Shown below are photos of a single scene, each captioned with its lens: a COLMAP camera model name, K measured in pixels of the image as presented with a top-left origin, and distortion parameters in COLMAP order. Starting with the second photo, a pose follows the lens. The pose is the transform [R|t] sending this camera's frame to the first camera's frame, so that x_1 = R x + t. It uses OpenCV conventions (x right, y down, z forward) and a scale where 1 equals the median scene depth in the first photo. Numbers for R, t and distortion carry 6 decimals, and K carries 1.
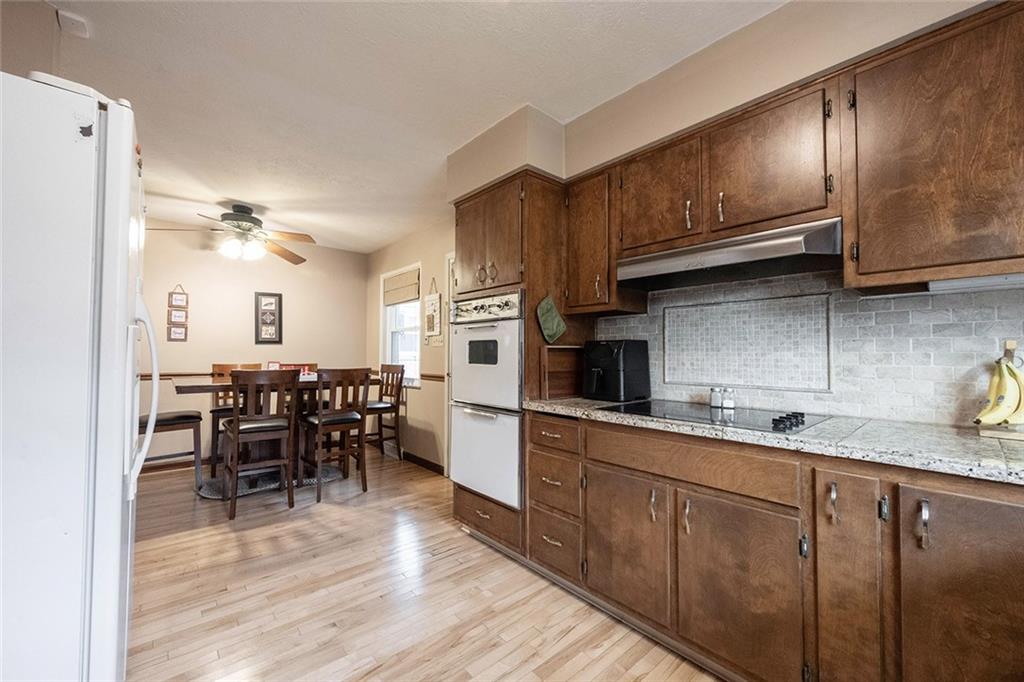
lens RADIAL K [[413.1, 0, 512.3], [0, 413.1, 344.1], [0, 0, 1]] dist [0.001520, -0.000212]
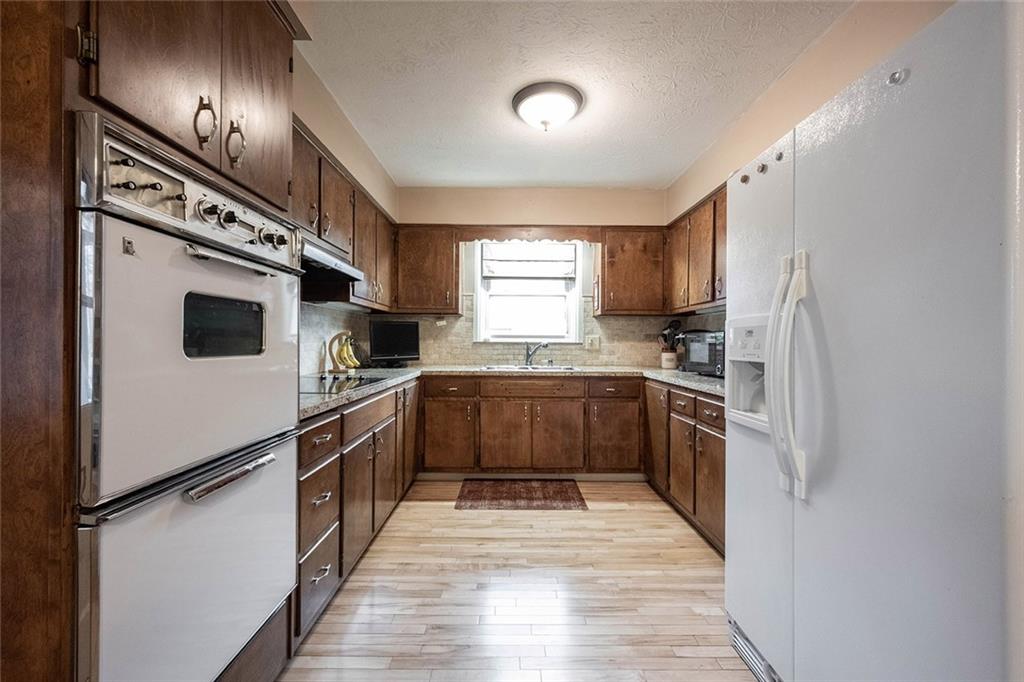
lens RADIAL K [[409.0, 0, 507.3], [0, 409.0, 344.8], [0, 0, 1]] dist [-0.000080, -0.000030]
pose [[-0.755741, -0.011747, 0.654766, -0.326915], [-0.026476, 0.999570, -0.012625, 0.020813], [-0.654336, -0.026877, -0.755726, 0.668998]]
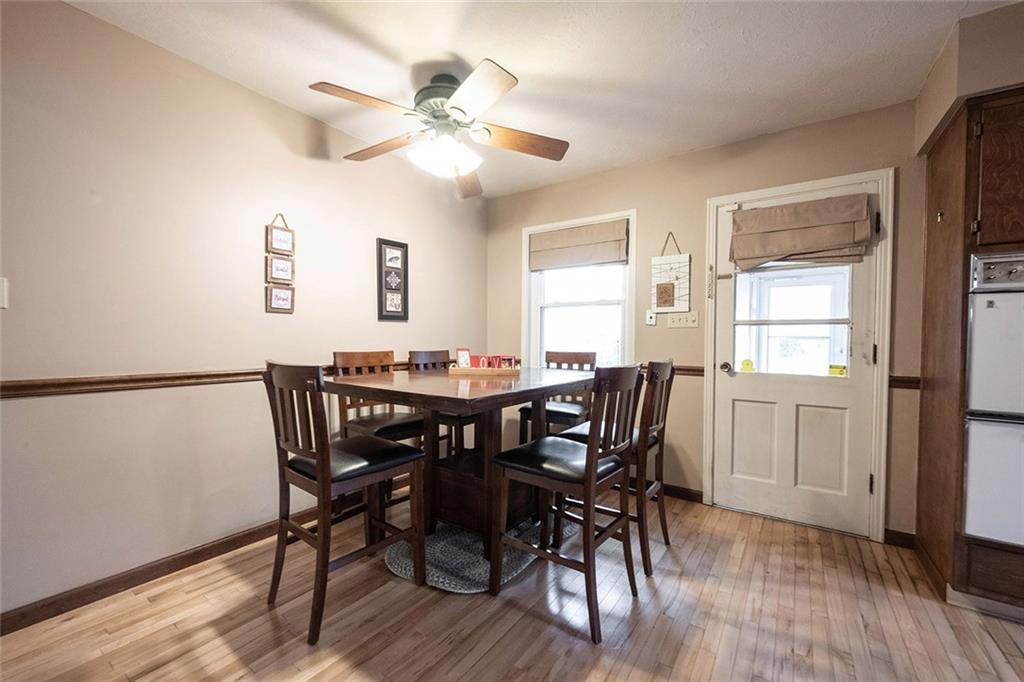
lens RADIAL K [[413.1, 0, 512.3], [0, 413.1, 344.1], [0, 0, 1]] dist [0.001520, -0.000212]
pose [[0.968585, 0.002434, 0.248672, -0.645245], [-0.012542, 0.999158, 0.039074, 0.010222], [-0.248367, -0.040965, 0.967799, 0.364922]]
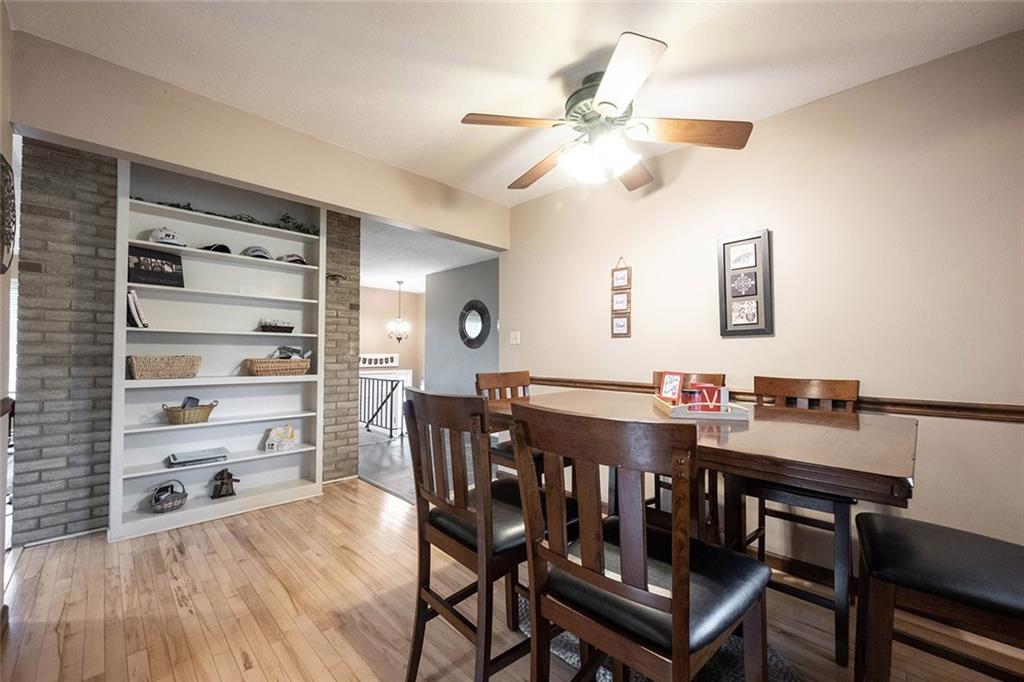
lens RADIAL K [[409.0, 0, 507.3], [0, 409.0, 344.8], [0, 0, 1]] dist [-0.000080, -0.000030]
pose [[0.071226, -0.025795, -0.997127, -0.127011], [0.019139, 0.999517, -0.024490, 0.019792], [0.997277, -0.017340, 0.071685, 0.762018]]
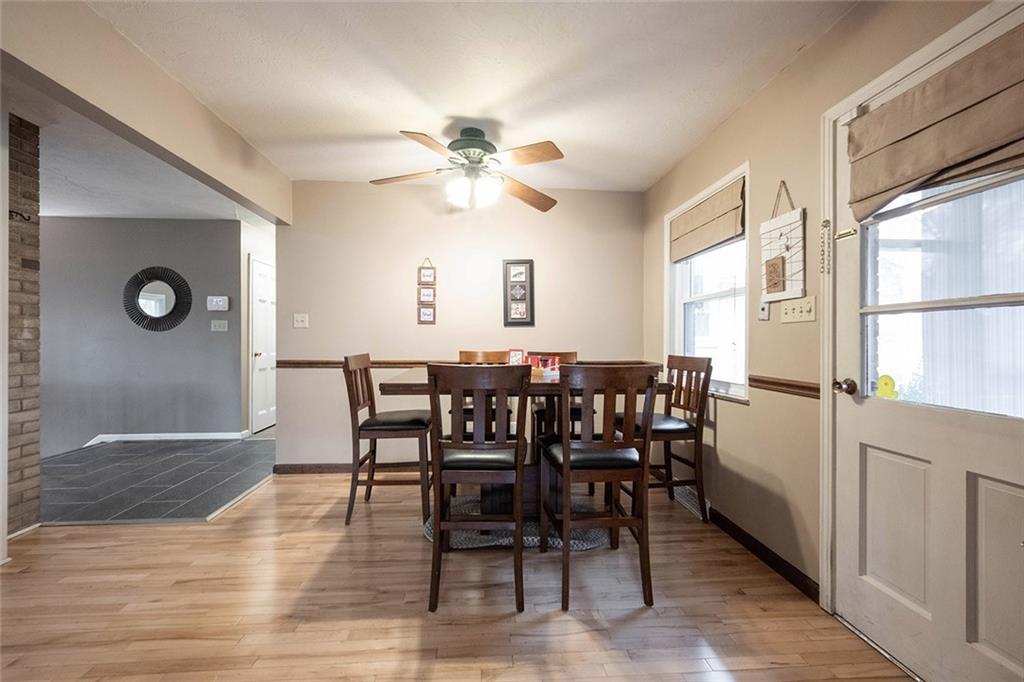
lens RADIAL K [[411.4, 0, 509.2], [0, 411.4, 341.3], [0, 0, 1]] dist [-0.000950, -0.000321]
pose [[0.801305, 0.001822, -0.598253, -0.160751], [0.013704, 0.999677, 0.021400, 0.013182], [0.598099, -0.025347, 0.801021, 0.418554]]
